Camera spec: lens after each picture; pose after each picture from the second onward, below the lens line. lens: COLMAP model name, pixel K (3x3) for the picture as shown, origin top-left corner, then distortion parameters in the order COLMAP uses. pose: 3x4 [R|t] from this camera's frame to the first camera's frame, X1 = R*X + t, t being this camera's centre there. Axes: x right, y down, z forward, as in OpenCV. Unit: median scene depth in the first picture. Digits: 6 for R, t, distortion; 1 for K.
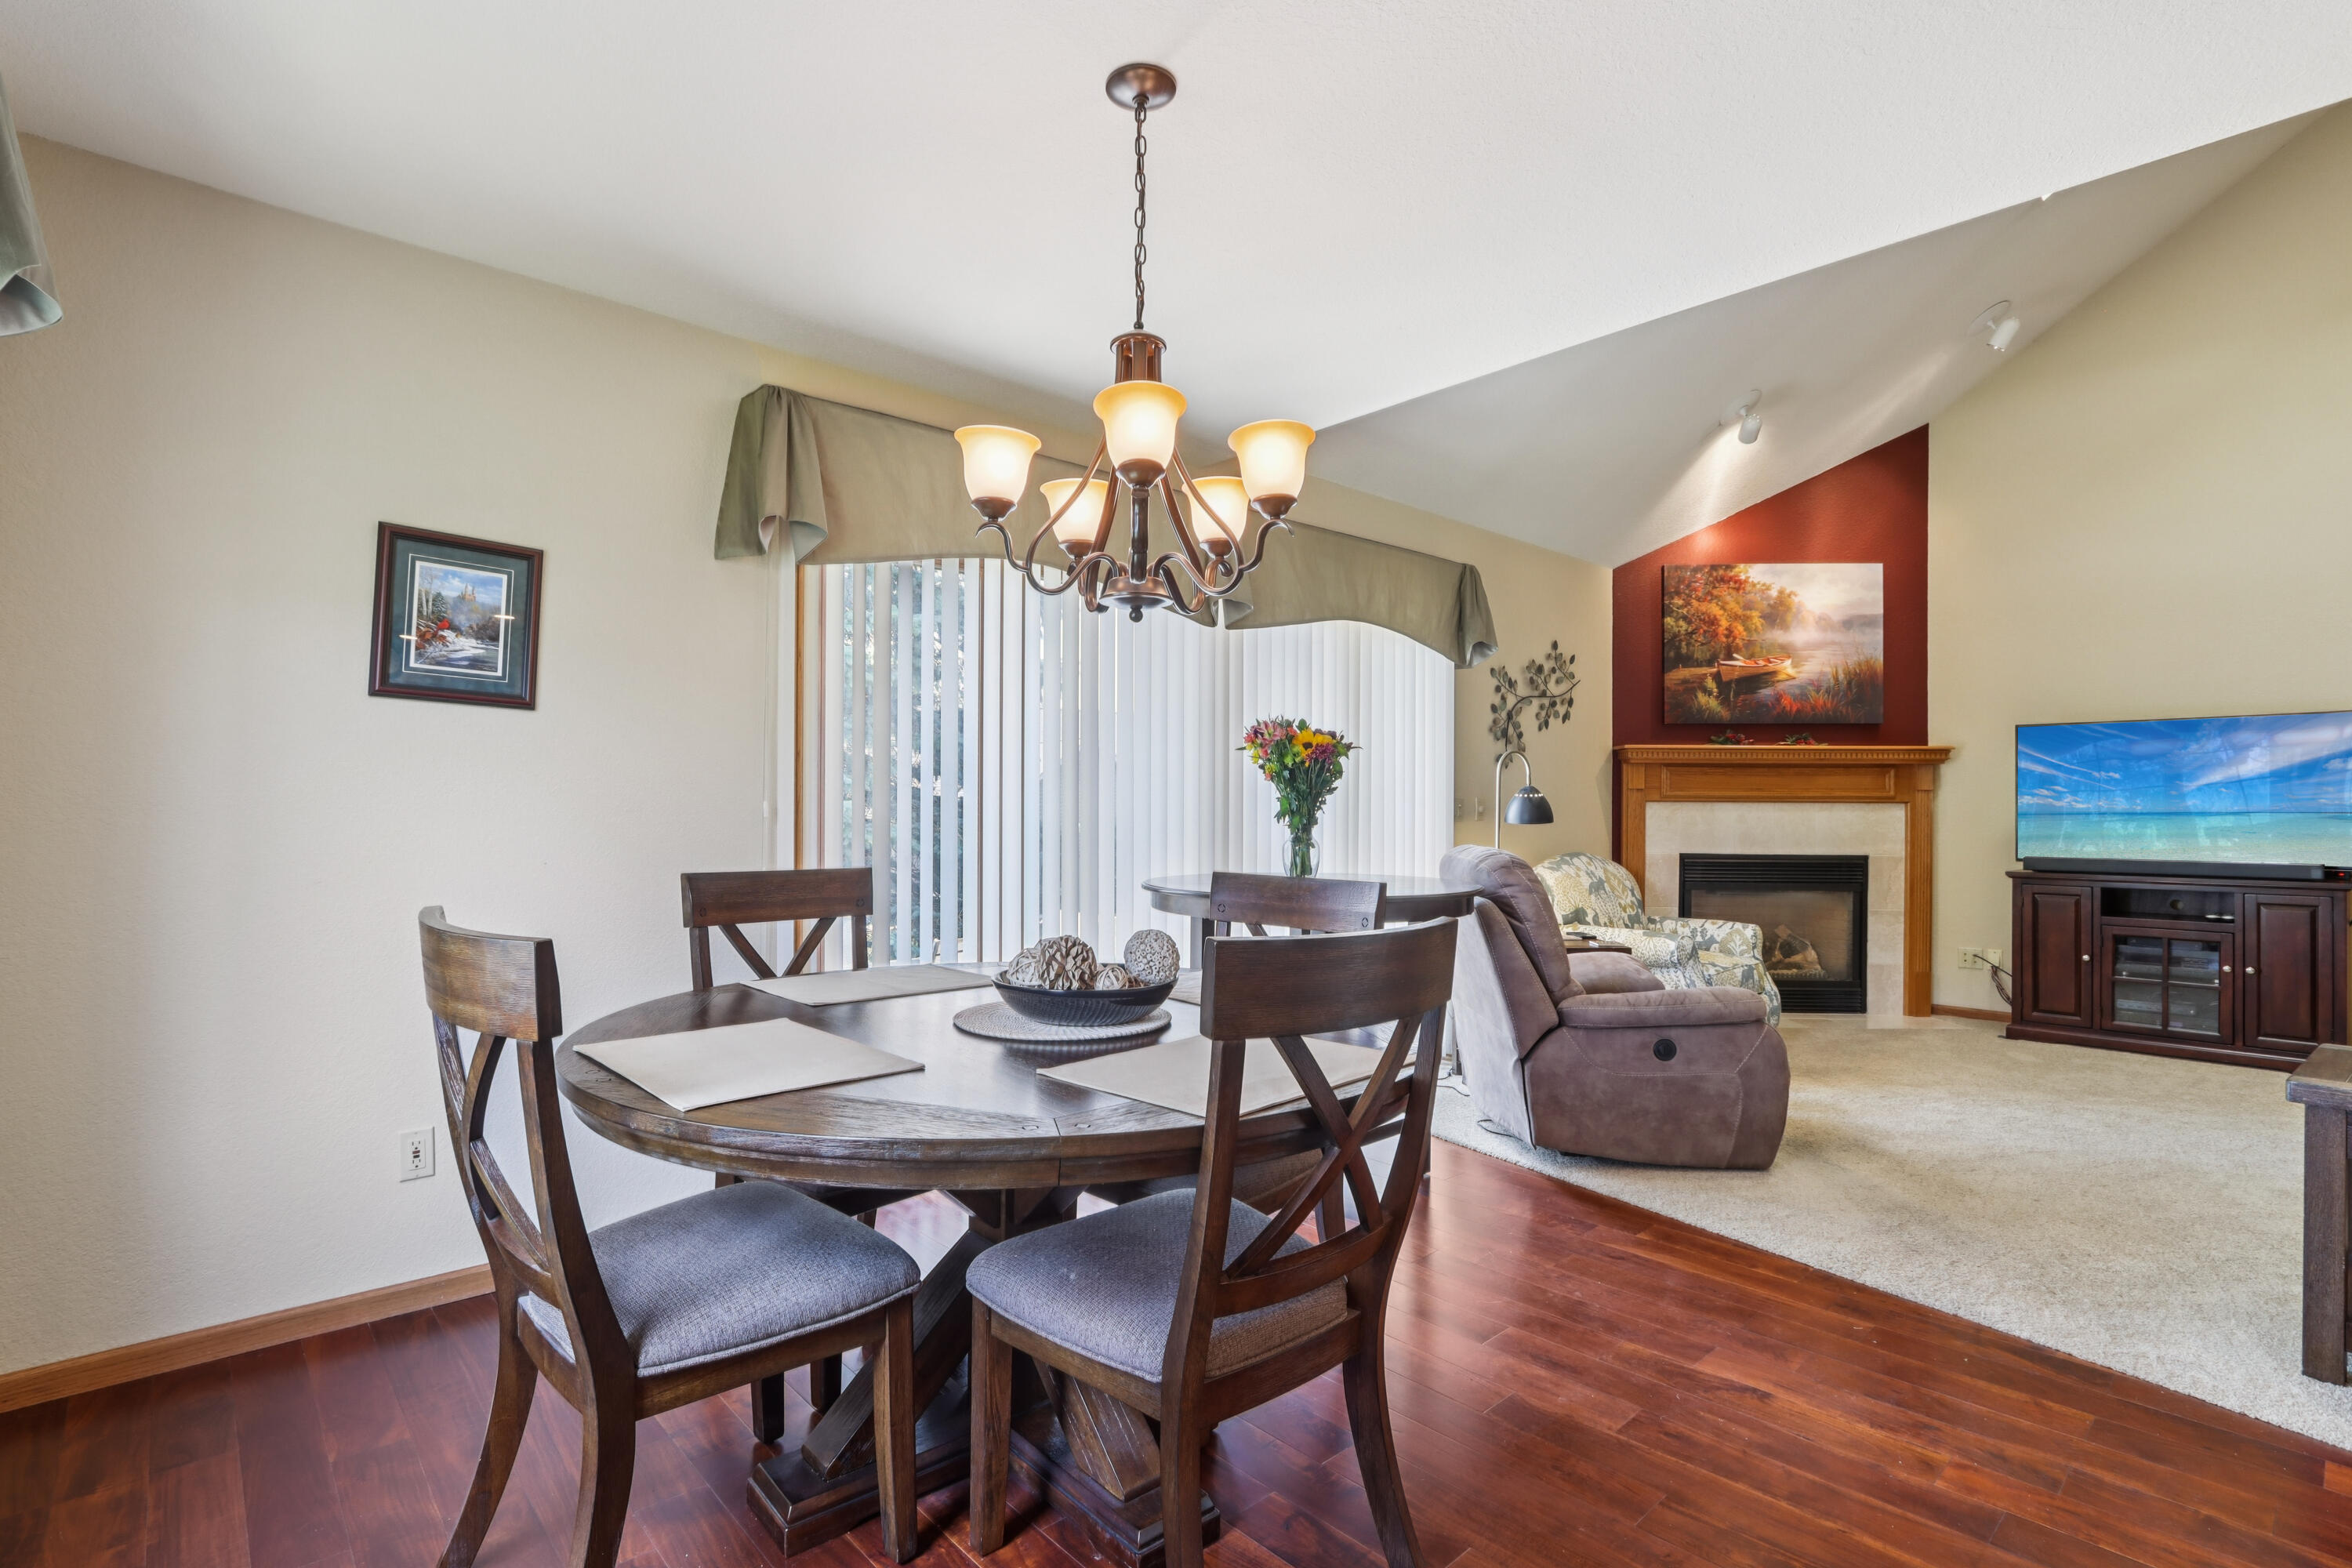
lens RADIAL K [[1108.3, 0, 1146.6], [0, 1108.3, 797.7], [0, 0, 1]] dist [-0.021055, 0.005453]
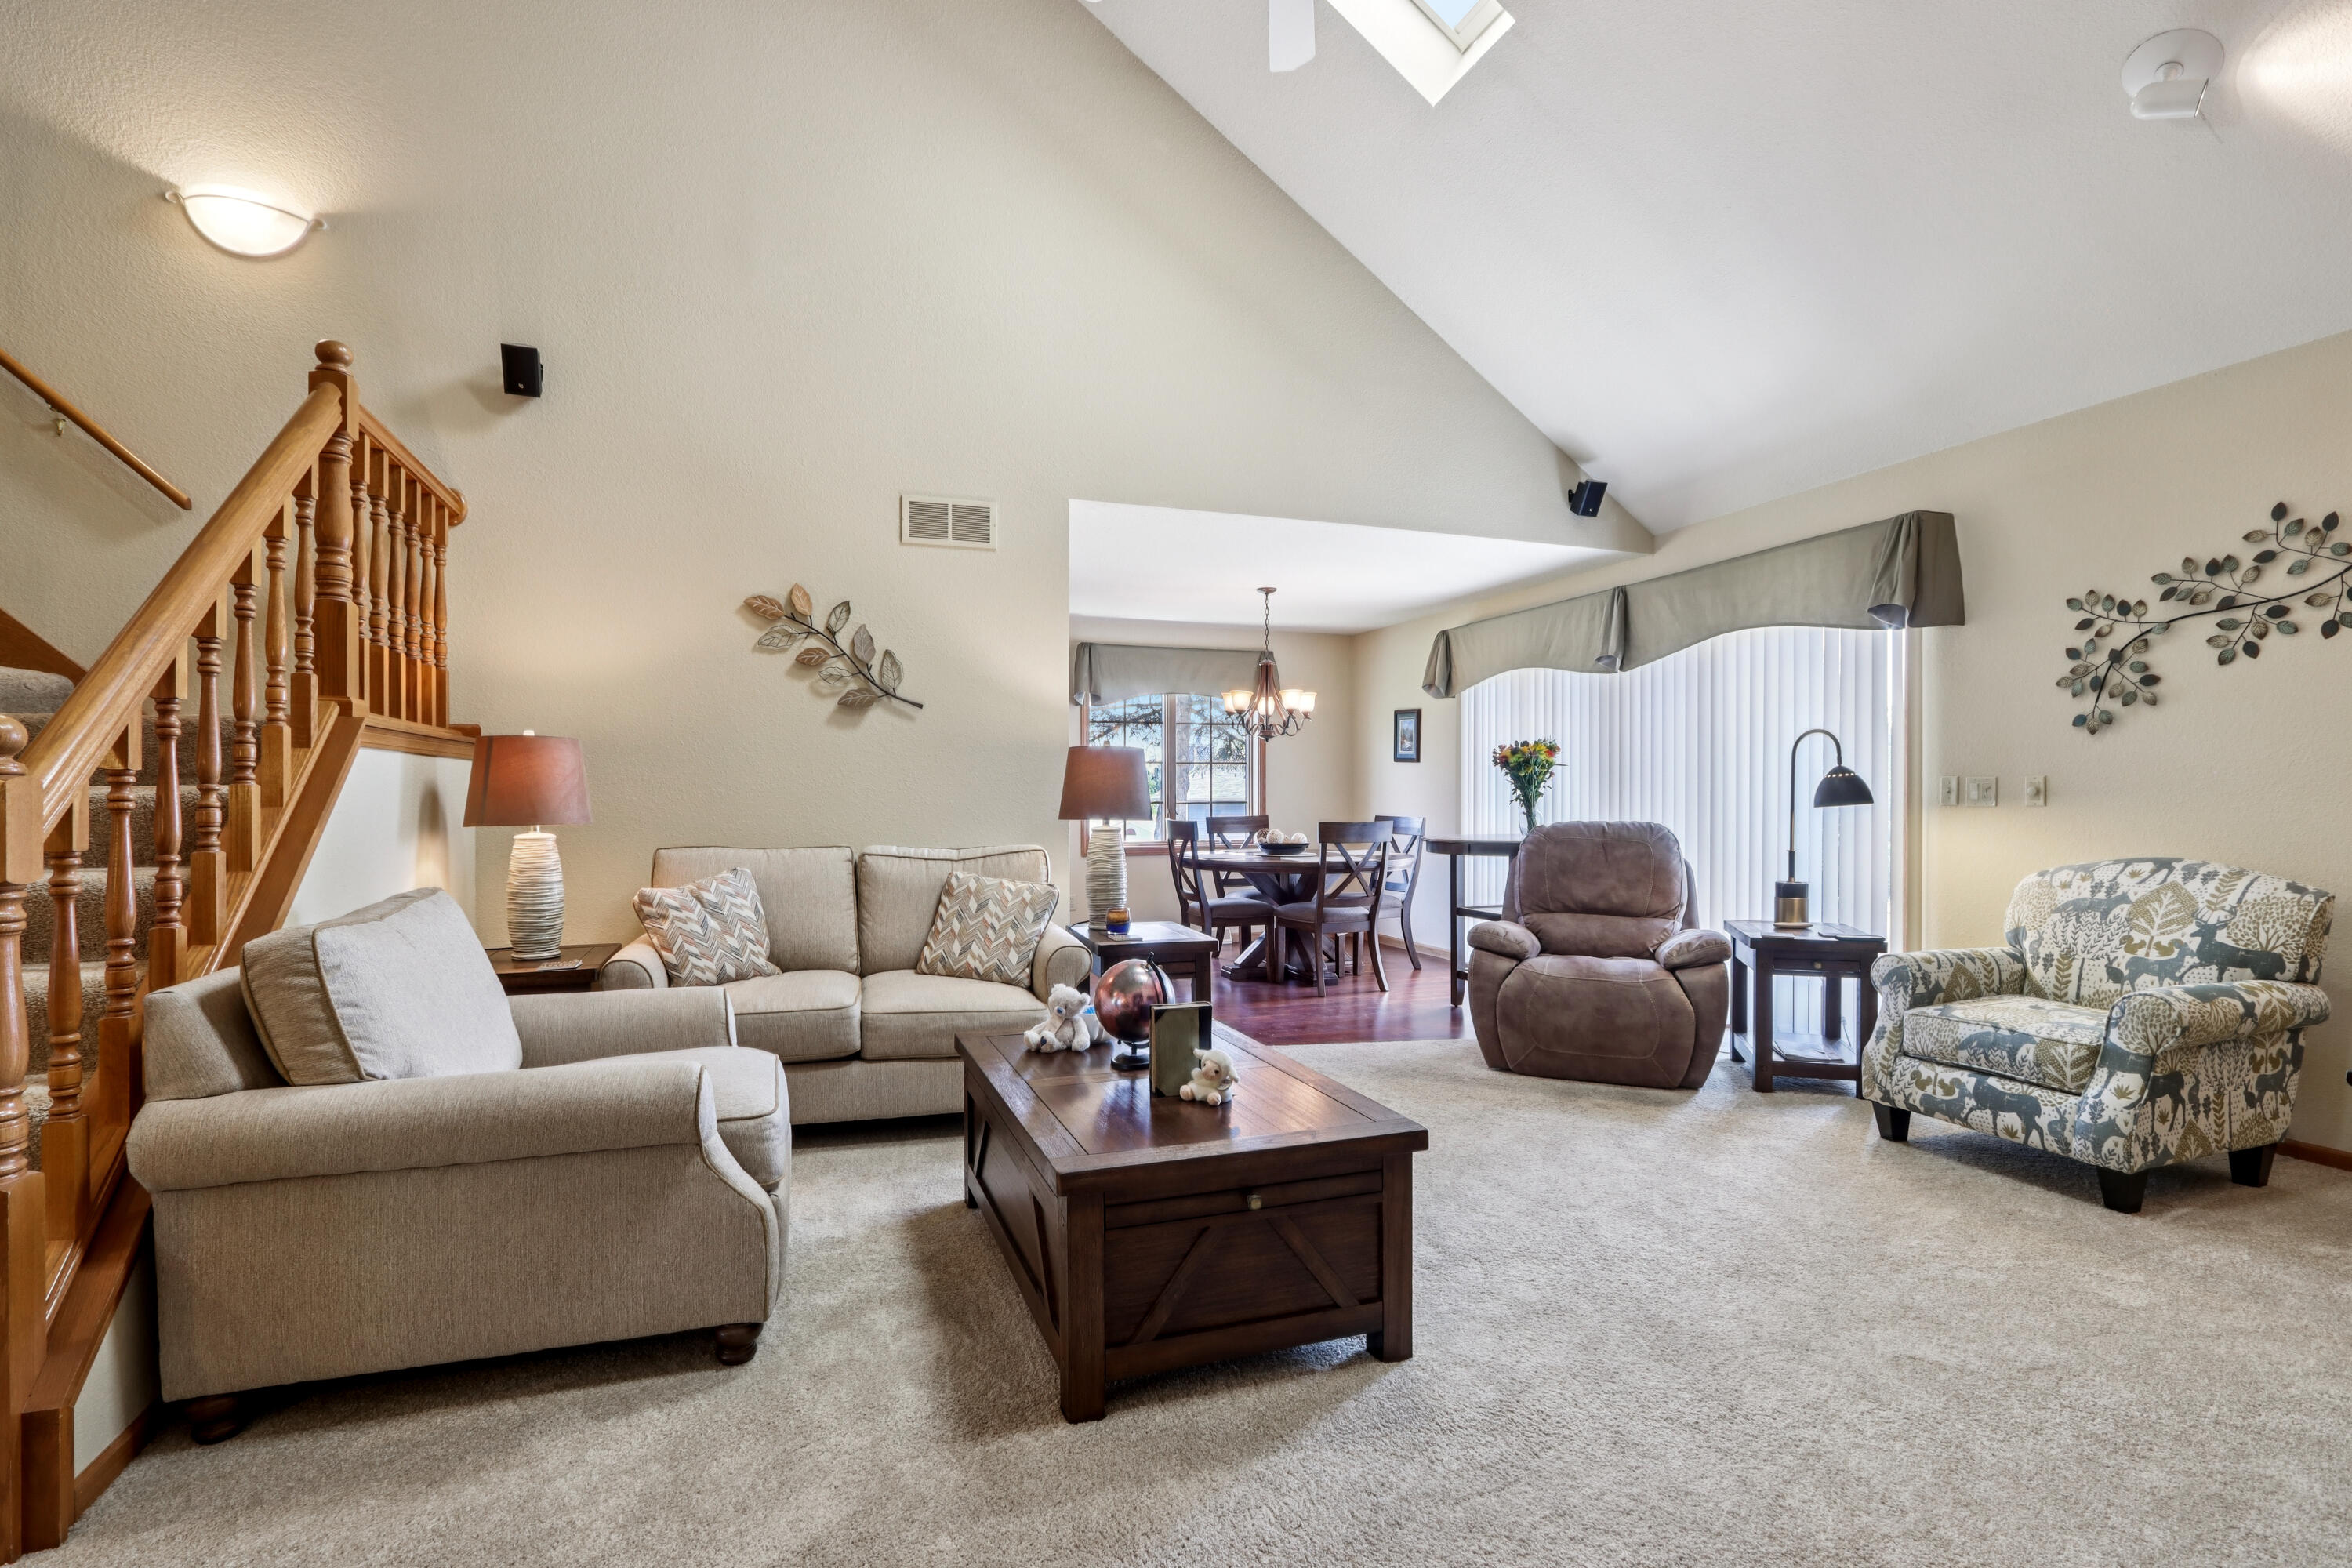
lens RADIAL K [[1108.3, 0, 1146.6], [0, 1108.3, 797.7], [0, 0, 1]] dist [-0.021055, 0.005453]
pose [[-0.379540, -0.003260, -0.925170, 1.565380], [0.007614, 0.999949, -0.006647, 0.018872], [0.925144, -0.009567, -0.379496, 0.912497]]
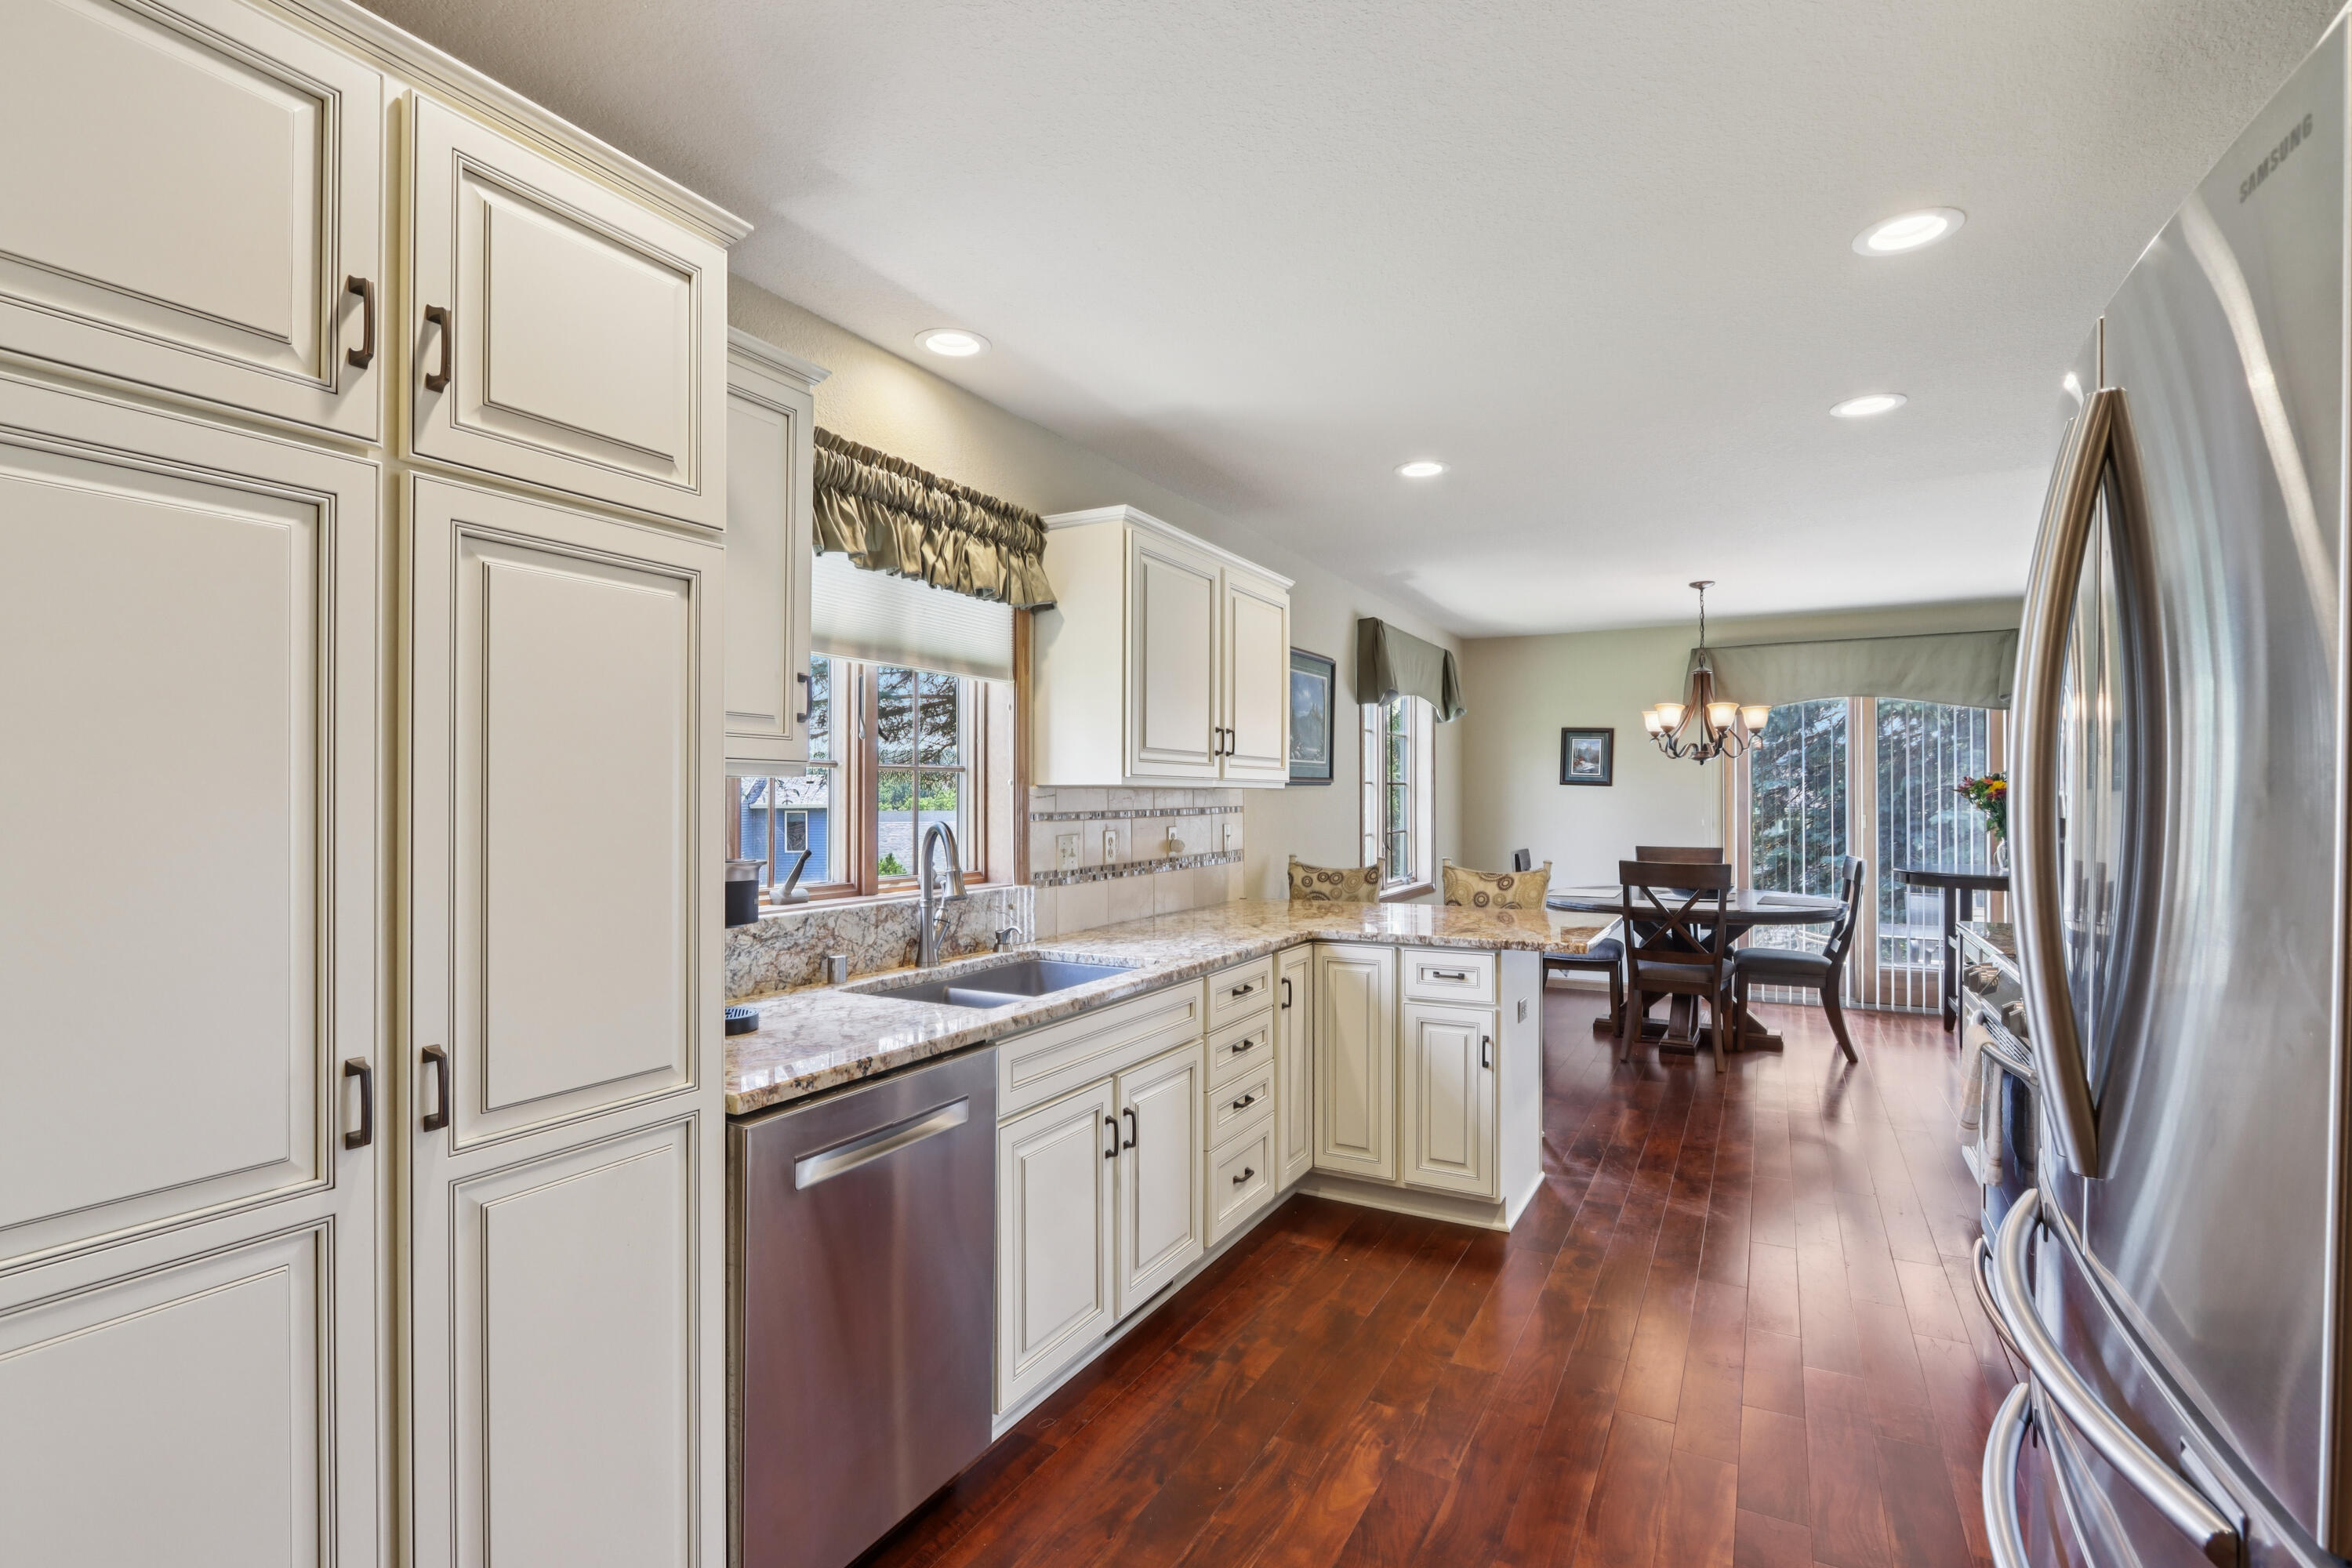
lens RADIAL K [[1108.3, 0, 1146.6], [0, 1108.3, 797.7], [0, 0, 1]] dist [-0.021055, 0.005453]
pose [[0.331434, -0.003251, -0.943473, 1.056103], [0.013249, 0.999911, 0.001209, -0.043592], [0.943386, -0.012901, 0.331447, -0.646297]]
